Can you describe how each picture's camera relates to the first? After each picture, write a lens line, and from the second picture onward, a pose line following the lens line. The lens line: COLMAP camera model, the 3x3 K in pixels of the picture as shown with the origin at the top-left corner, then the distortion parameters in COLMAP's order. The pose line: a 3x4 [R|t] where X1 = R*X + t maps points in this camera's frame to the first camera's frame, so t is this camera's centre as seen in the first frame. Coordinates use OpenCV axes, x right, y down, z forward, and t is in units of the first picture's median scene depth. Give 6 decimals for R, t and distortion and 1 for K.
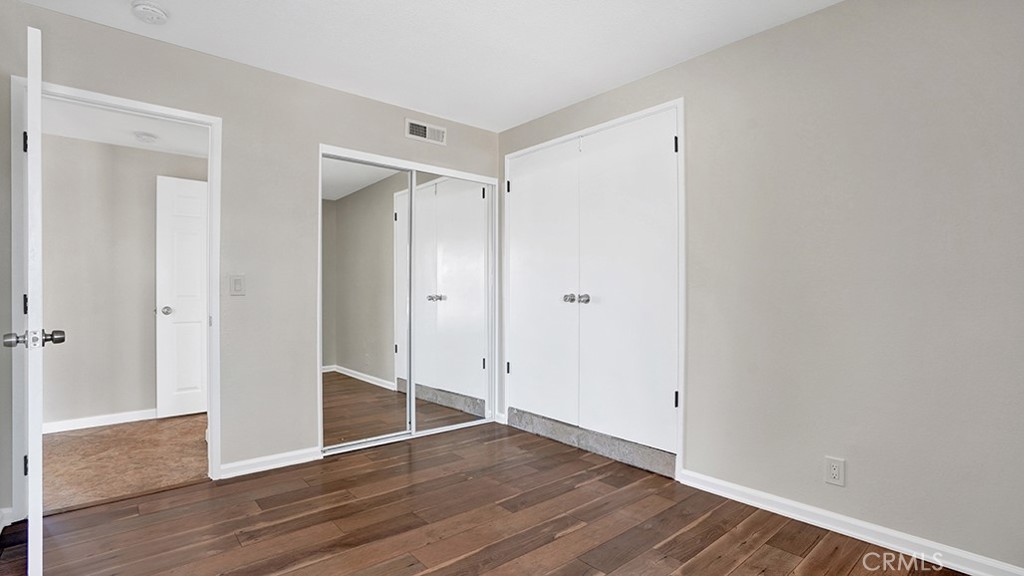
lens RADIAL K [[493.7, 0, 513.8], [0, 493.7, 276.2], [0, 0, 1]] dist [-0.059689, 0.014605]
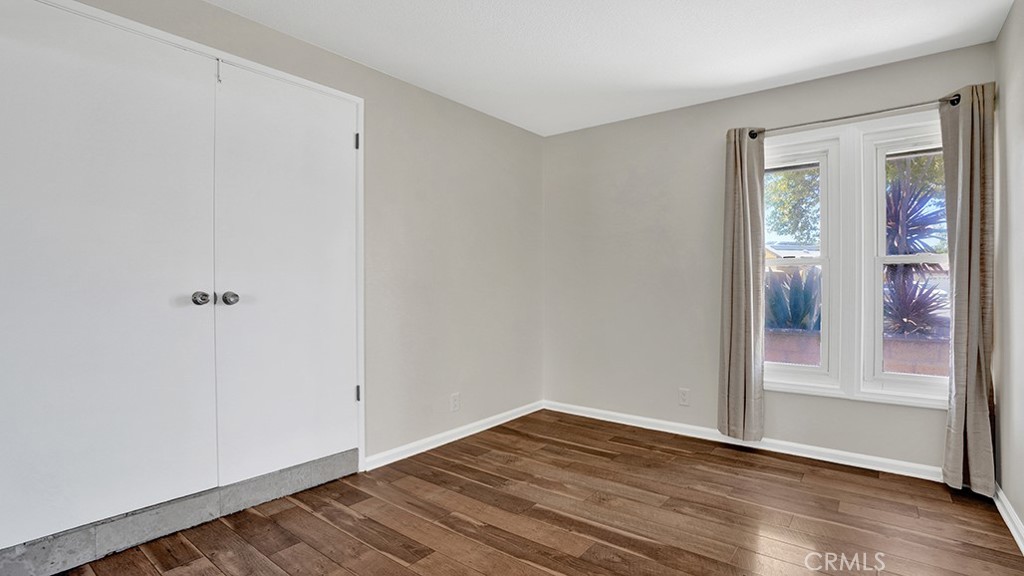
lens RADIAL K [[450.7, 0, 533.4], [0, 450.7, 289.0], [0, 0, 1]] dist [-0.059161, 0.017247]
pose [[-0.199289, -0.000324, 0.979941, -0.658599], [-0.023960, 0.999703, -0.004542, 0.030134], [-0.979648, -0.024385, -0.199237, 0.846532]]
